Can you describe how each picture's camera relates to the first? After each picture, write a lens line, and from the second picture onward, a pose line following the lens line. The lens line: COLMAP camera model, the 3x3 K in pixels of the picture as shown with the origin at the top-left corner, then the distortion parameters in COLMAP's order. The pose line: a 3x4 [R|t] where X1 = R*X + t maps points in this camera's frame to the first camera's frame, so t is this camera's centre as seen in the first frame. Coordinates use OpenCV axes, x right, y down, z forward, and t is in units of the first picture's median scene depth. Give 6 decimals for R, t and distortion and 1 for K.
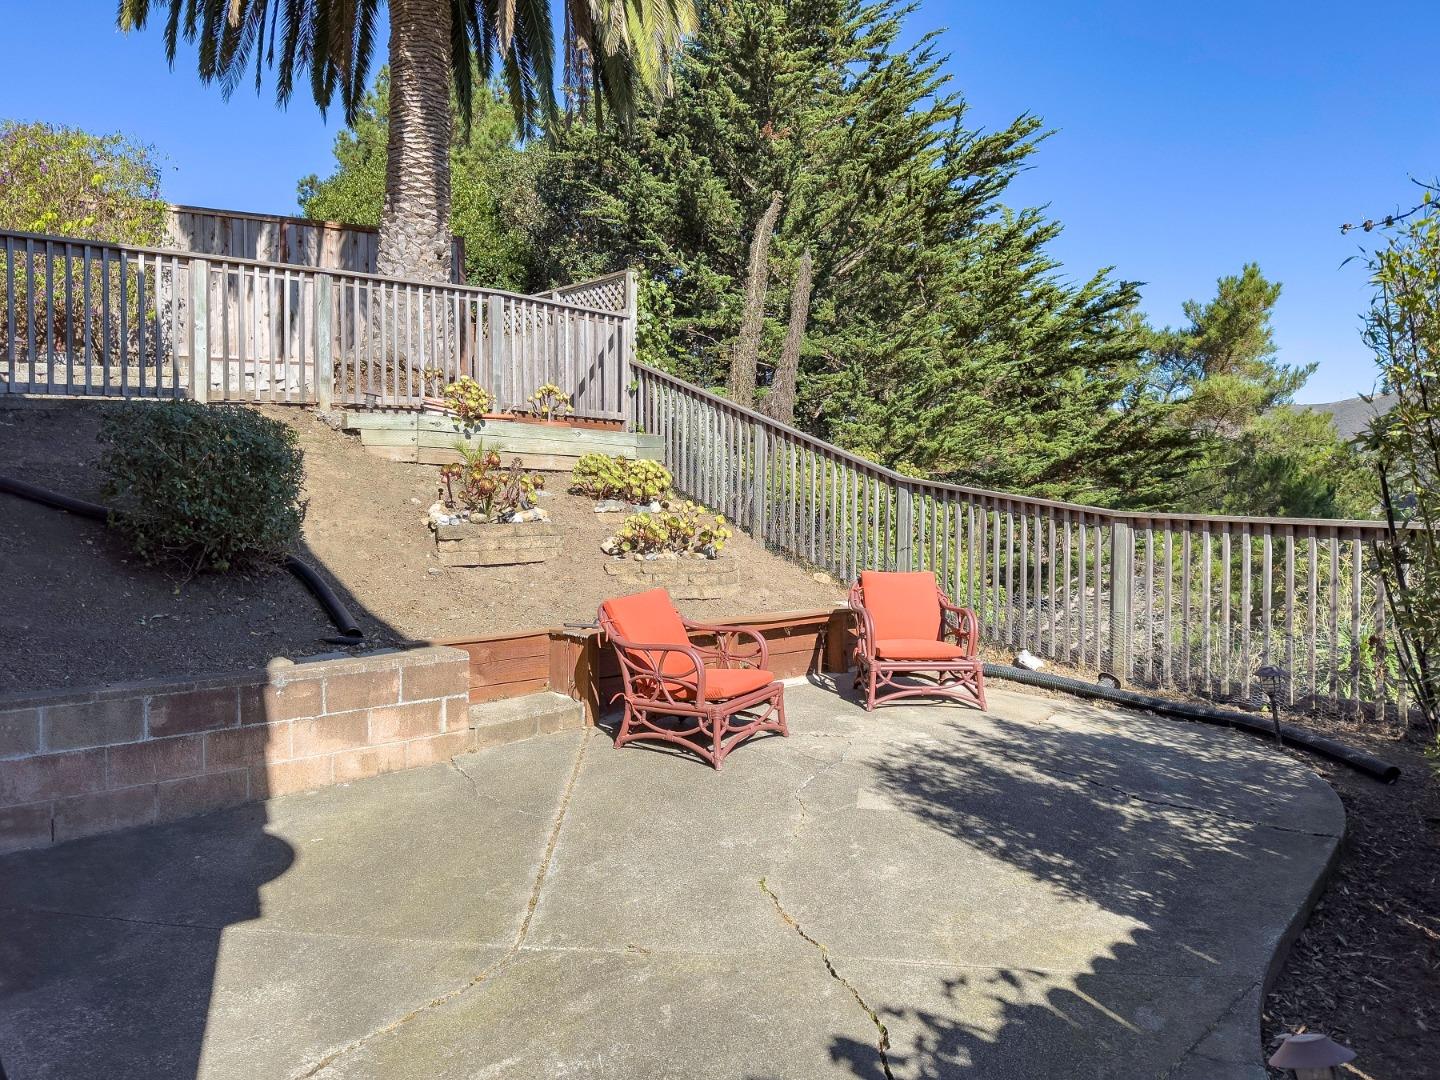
lens RADIAL K [[991.6, 0, 714.0], [0, 991.6, 536.7], [0, 0, 1]] dist [0.045554, -0.055953]
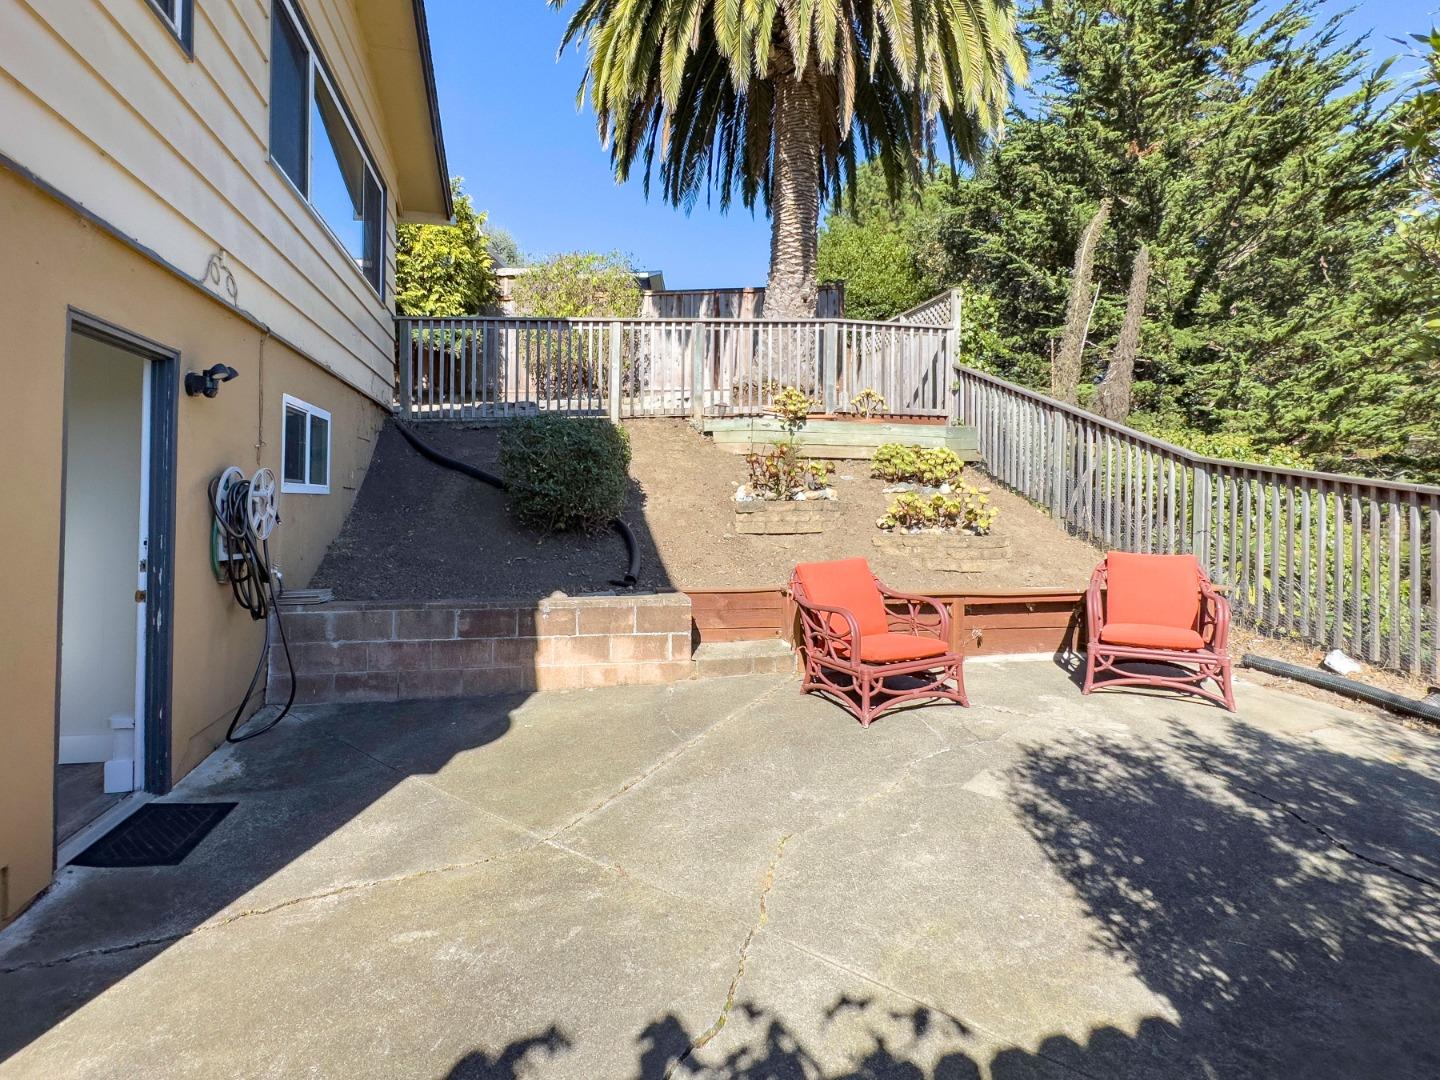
lens RADIAL K [[755.8, 0, 684.4], [0, 755.8, 483.0], [0, 0, 1]] dist [-0.004507, 0.001519]
pose [[0.844258, -0.005944, -0.535904, 0.271724], [-0.019798, 0.998910, -0.042269, 0.010787], [0.535571, 0.046296, 0.843220, 0.192629]]
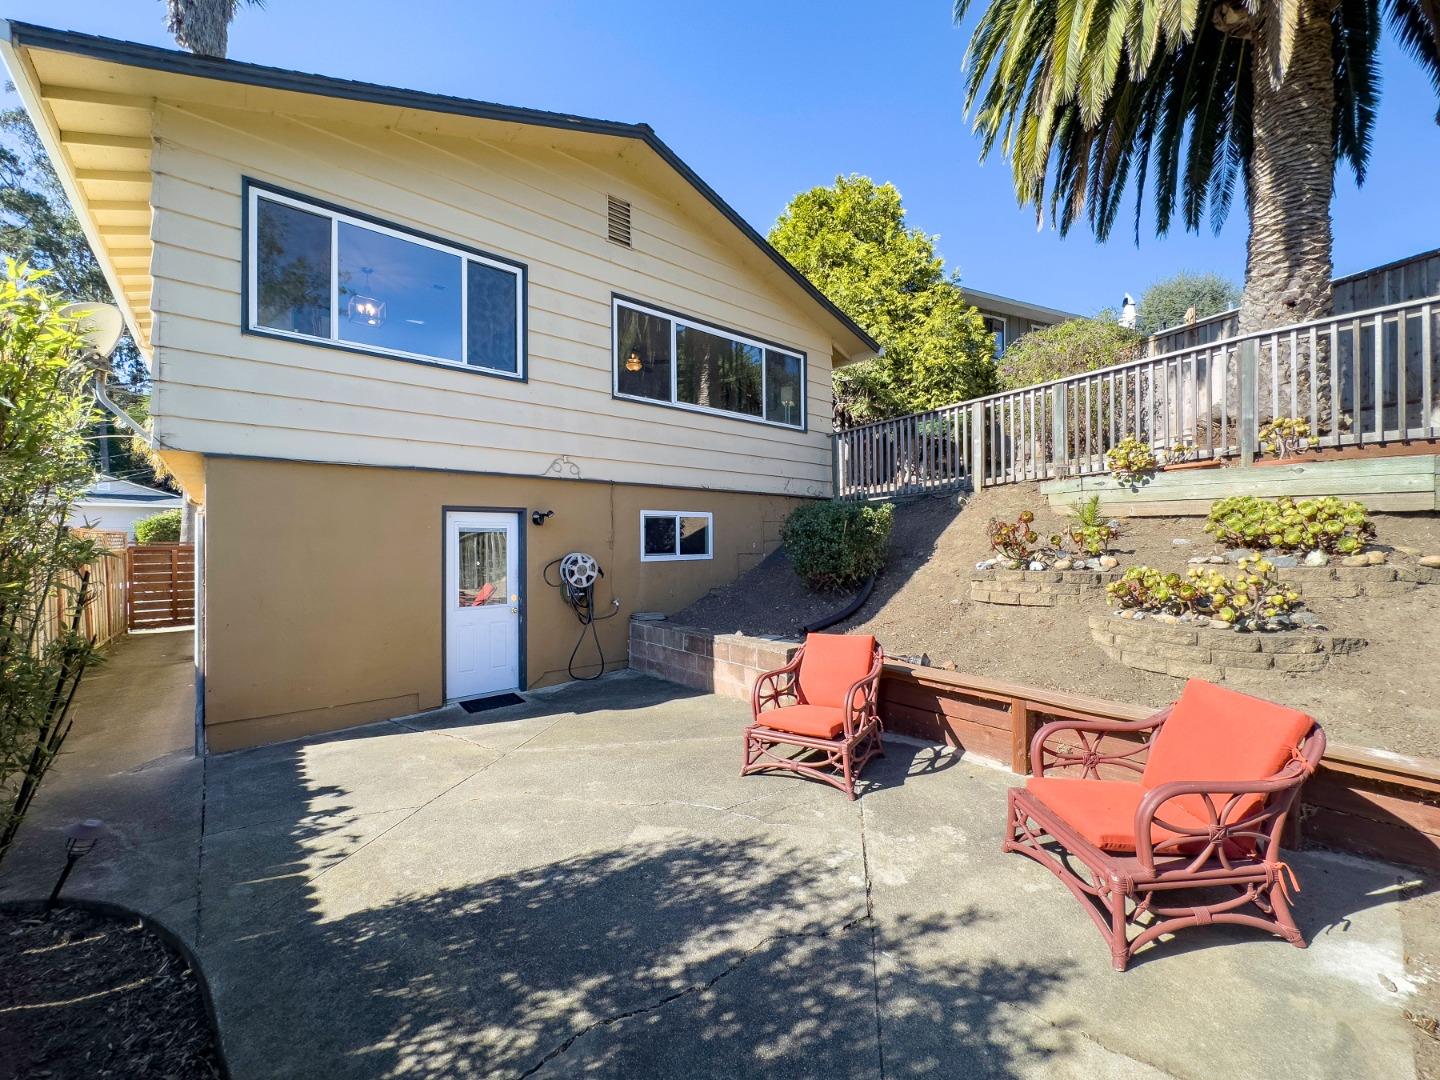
lens RADIAL K [[571.6, 0, 722.9], [0, 571.6, 535.5], [0, 0, 1]] dist [0.000212, 0.000327]
pose [[-0.035650, -0.005067, -0.999351, 0.727215], [-0.016841, 0.999848, -0.004468, -0.068264], [0.999222, 0.016671, -0.035730, 0.974252]]
